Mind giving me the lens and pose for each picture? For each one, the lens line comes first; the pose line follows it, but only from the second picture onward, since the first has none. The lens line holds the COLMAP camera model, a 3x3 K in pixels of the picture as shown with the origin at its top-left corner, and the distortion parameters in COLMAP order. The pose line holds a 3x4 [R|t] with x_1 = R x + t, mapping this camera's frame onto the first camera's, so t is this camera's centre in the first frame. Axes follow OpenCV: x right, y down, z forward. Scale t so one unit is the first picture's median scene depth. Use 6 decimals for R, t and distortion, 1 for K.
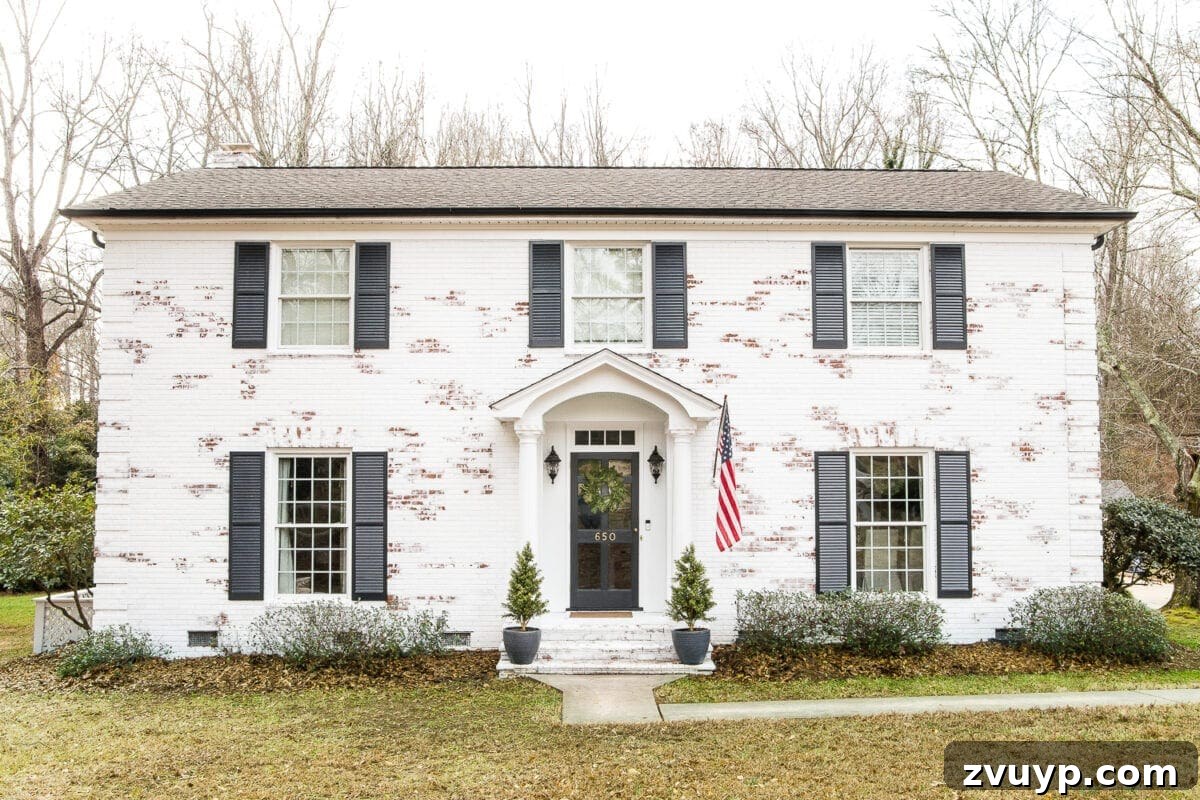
lens RADIAL K [[1187.1, 0, 603.2], [0, 1187.1, 405.5], [0, 0, 1]] dist [-0.010497, 0.000000]
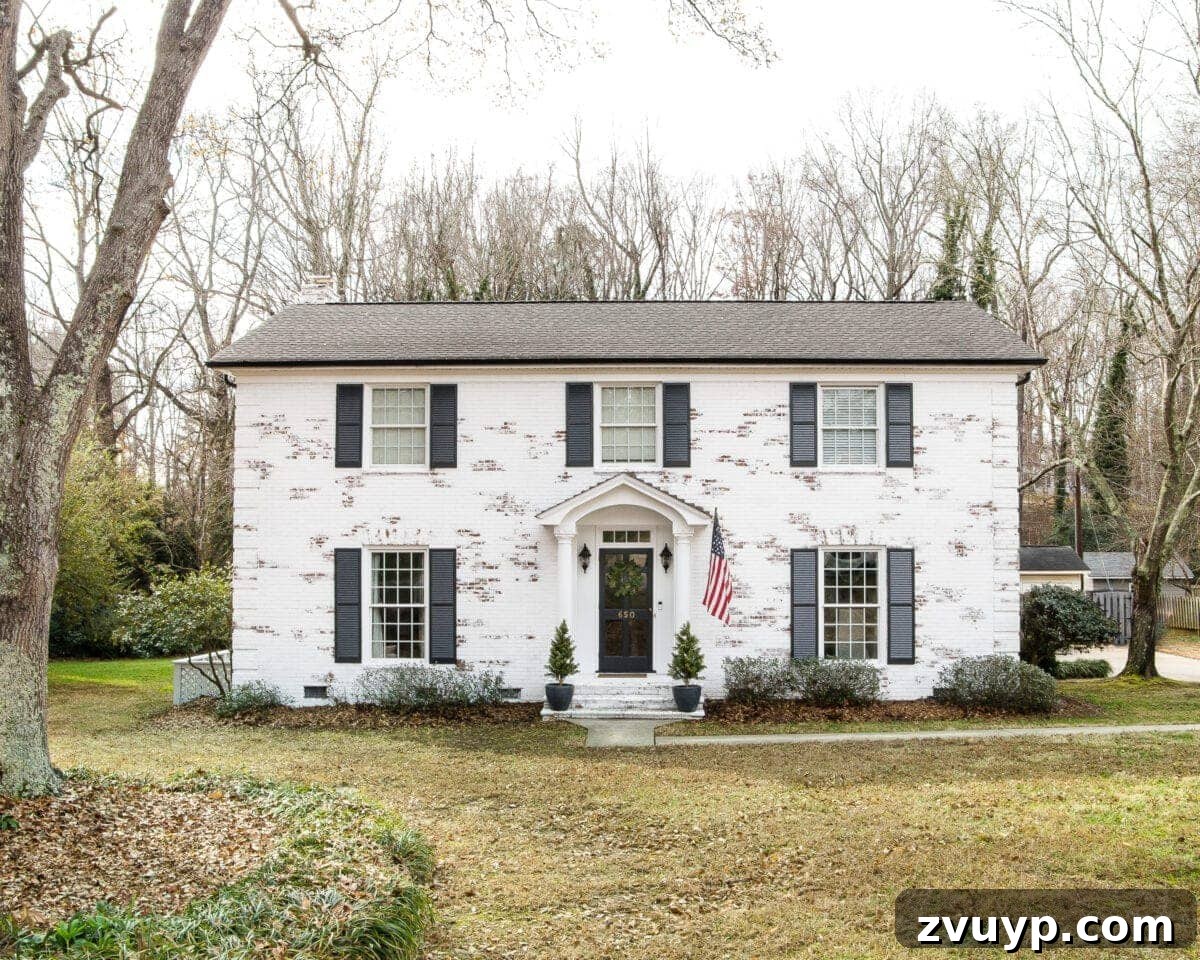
lens RADIAL K [[1367.2, 0, 613.1], [0, 1367.2, 488.4], [0, 0, 1]] dist [-0.041882, 0.000000]
pose [[0.999117, 0.000040, -0.042024, 0.049748], [0.001078, 0.999646, 0.026595, -0.064674], [0.042010, -0.026617, 0.998763, -0.465167]]
